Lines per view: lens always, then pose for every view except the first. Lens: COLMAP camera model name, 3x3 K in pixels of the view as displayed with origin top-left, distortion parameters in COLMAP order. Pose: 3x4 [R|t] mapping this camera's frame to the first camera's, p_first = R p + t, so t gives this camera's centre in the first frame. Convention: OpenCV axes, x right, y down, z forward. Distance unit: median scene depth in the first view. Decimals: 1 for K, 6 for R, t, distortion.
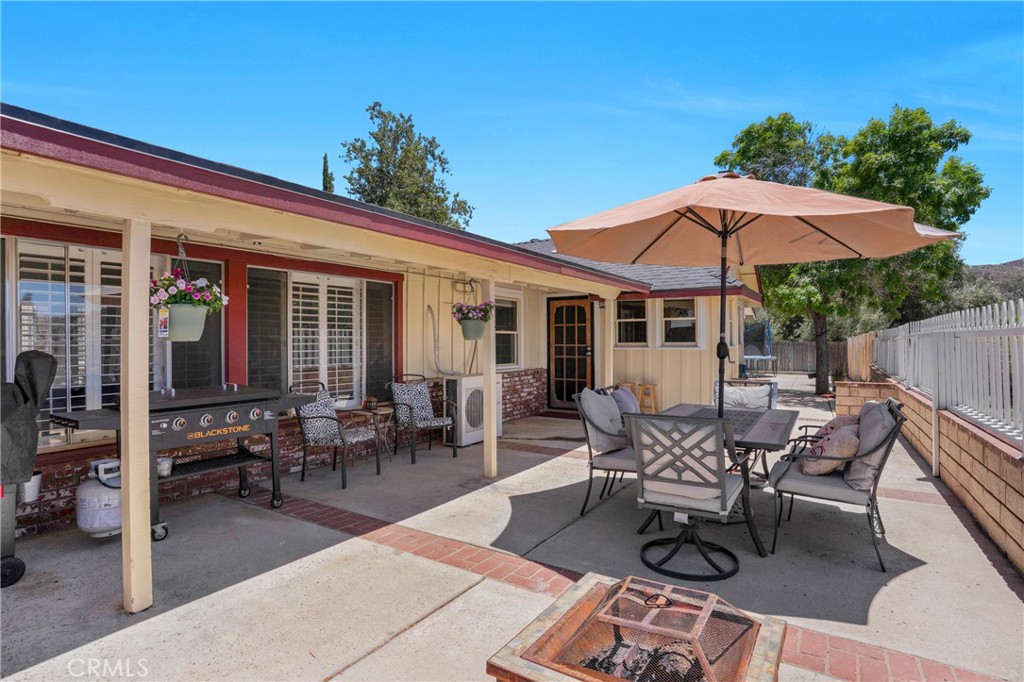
lens RADIAL K [[511.5, 0, 511.3], [0, 511.5, 336.7], [0, 0, 1]] dist [-0.025996, 0.005243]
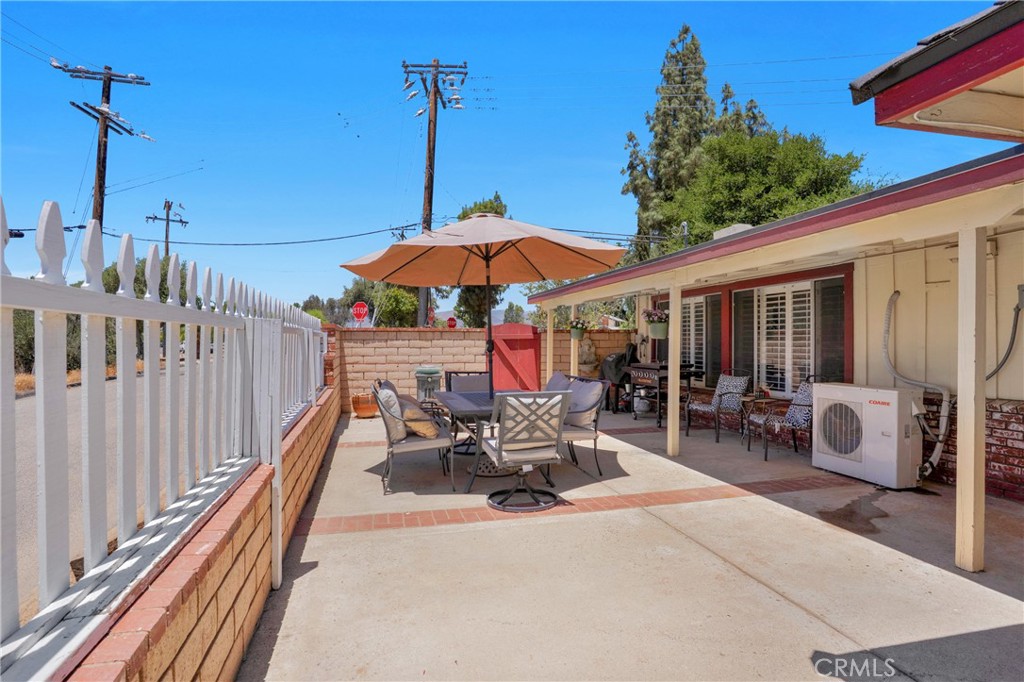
lens RADIAL K [[511.5, 0, 509.7], [0, 511.5, 340.7], [0, 0, 1]] dist [-0.025996, 0.005243]
pose [[-0.680781, -0.001020, -0.732487, 0.974353], [0.005137, 0.999968, -0.006167, 0.018703], [0.732469, -0.007961, -0.680753, 1.337985]]
